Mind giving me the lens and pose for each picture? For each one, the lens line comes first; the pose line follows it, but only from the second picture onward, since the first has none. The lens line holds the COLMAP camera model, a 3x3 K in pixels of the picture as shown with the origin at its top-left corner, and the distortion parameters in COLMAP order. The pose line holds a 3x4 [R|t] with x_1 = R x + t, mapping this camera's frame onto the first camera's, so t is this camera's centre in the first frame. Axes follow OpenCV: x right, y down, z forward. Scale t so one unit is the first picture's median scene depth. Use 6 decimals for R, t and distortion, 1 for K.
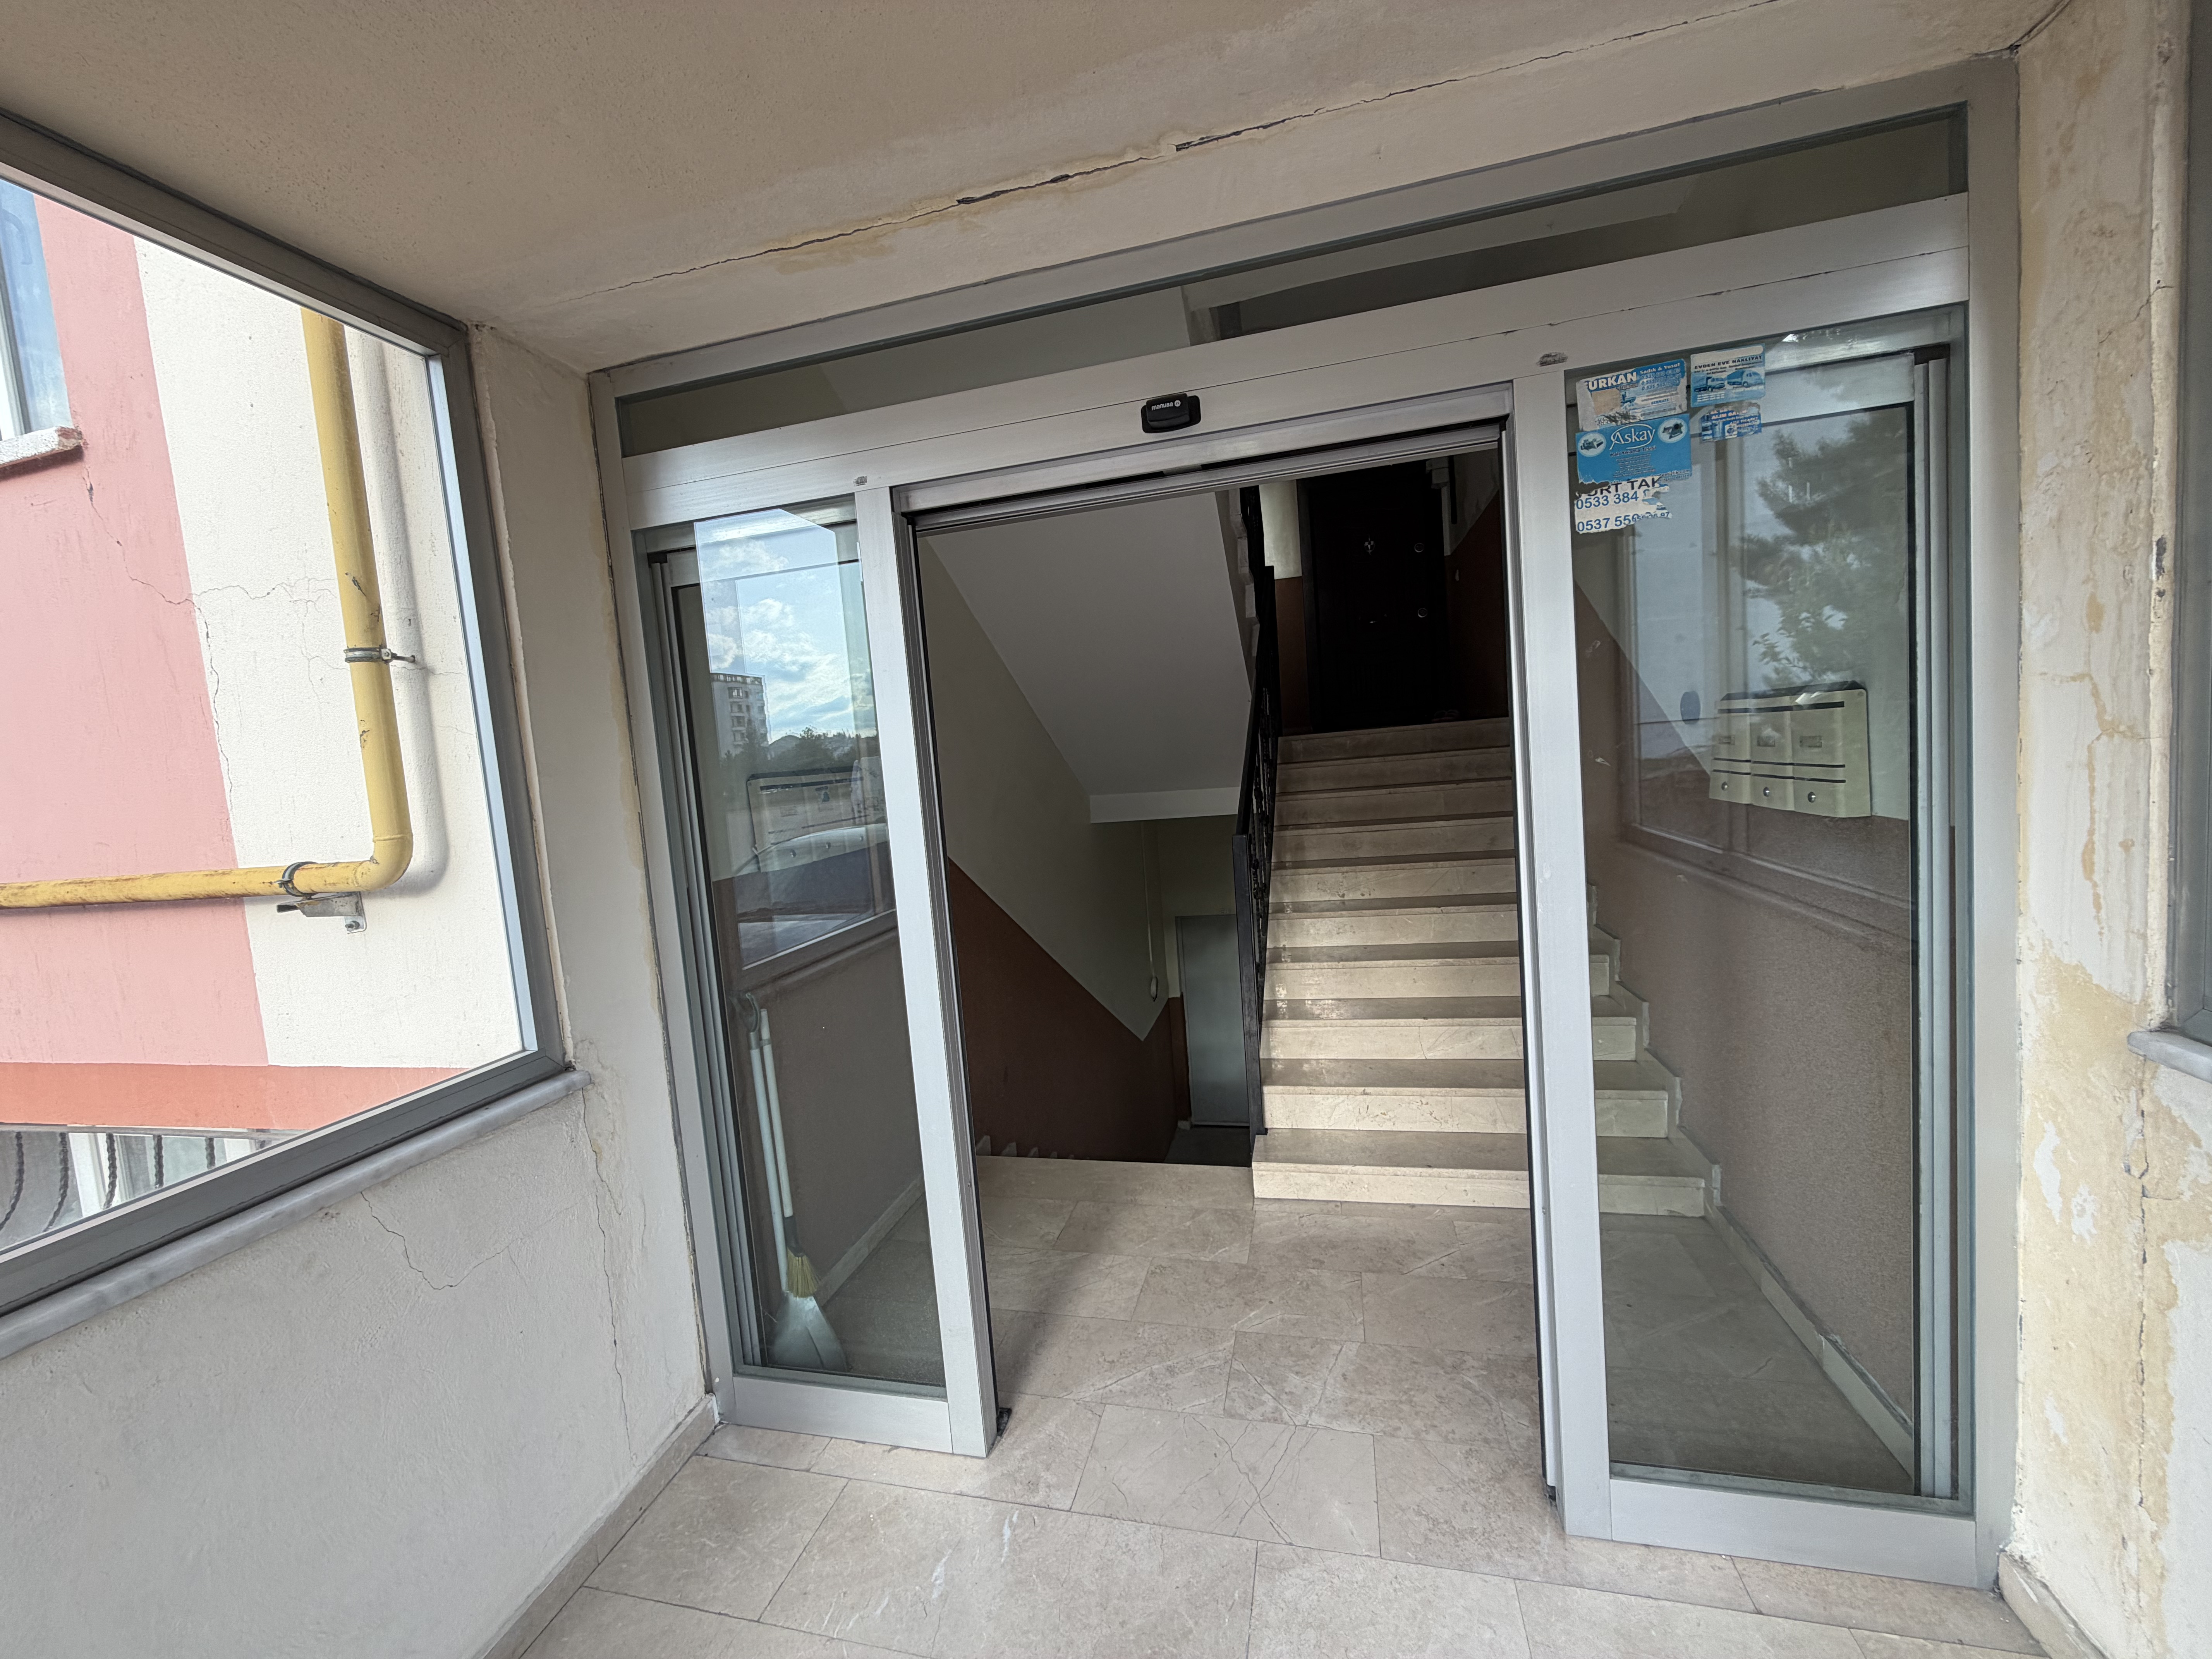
lens RADIAL K [[881.1, 0, 1108.2], [0, 881.1, 828.7], [0, 0, 1]] dist [0.000519, -0.000068]
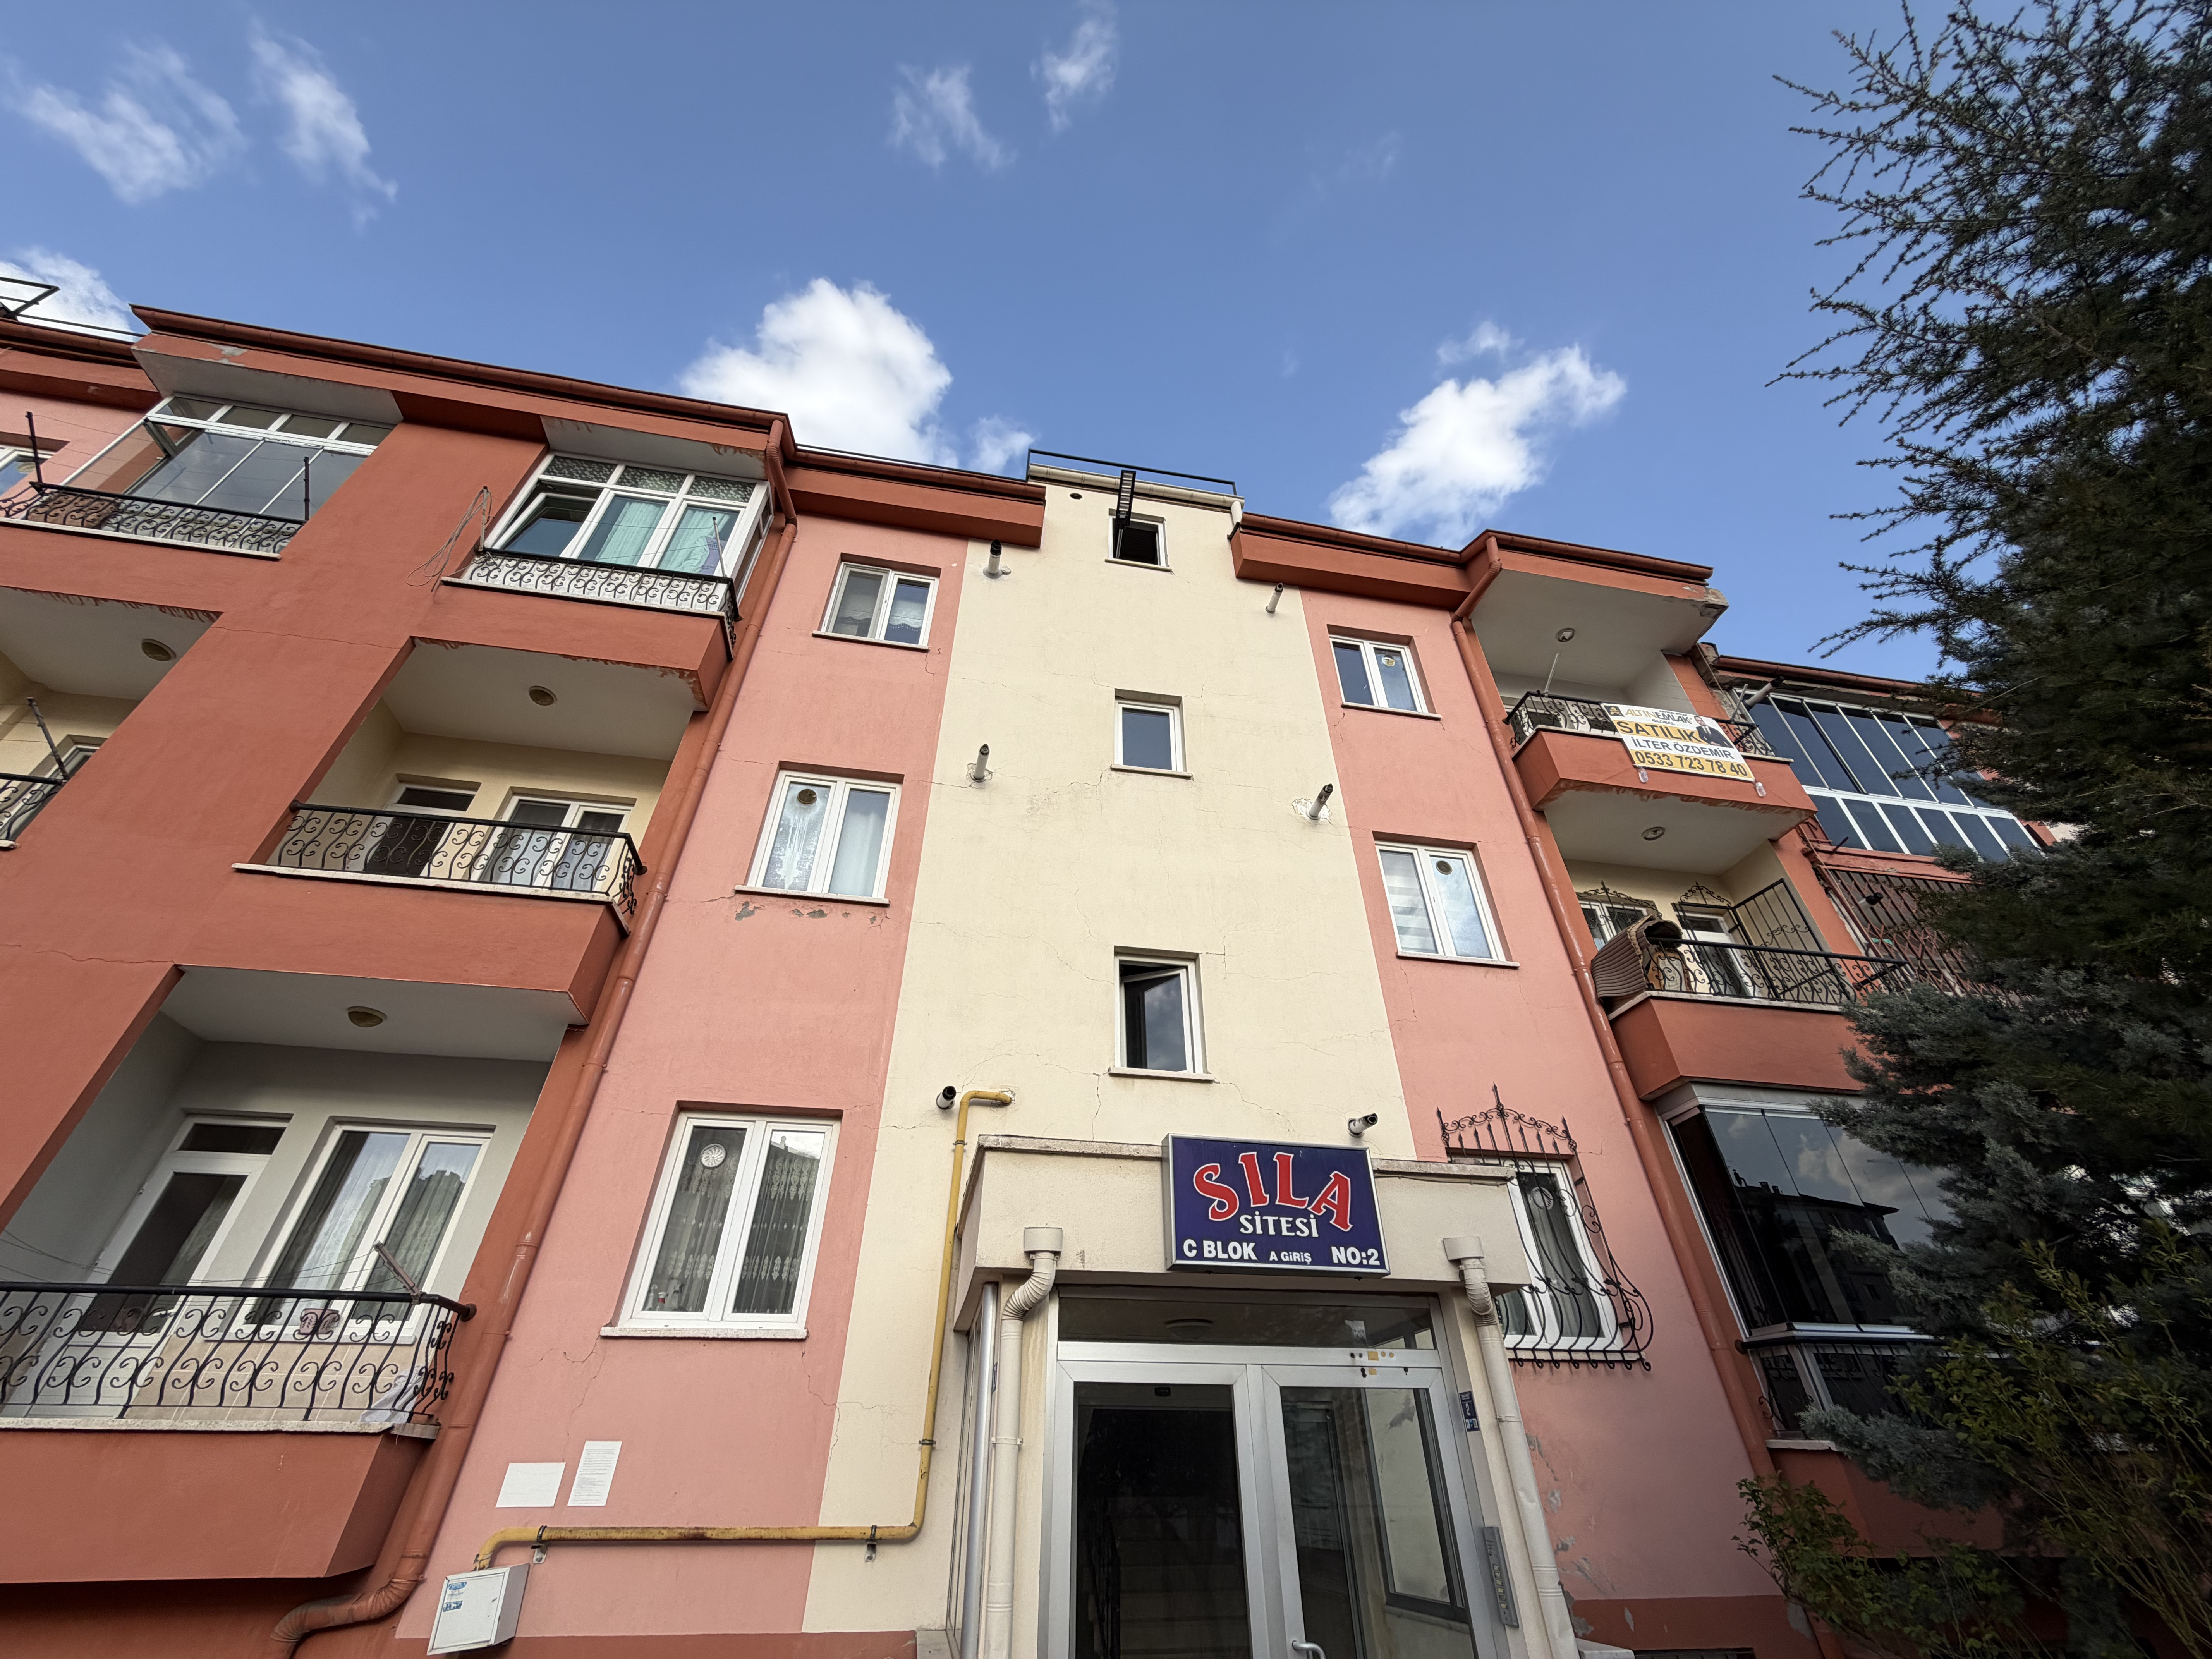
lens RADIAL K [[881.1, 0, 1102.4], [0, 881.1, 830.3], [0, 0, 1]] dist [0.000519, -0.000068]
pose [[0.911606, 0.308576, 0.271578, -1.603612], [-0.044098, 0.730271, -0.681733, 0.287273], [-0.408692, 0.609496, 0.679327, -2.403412]]
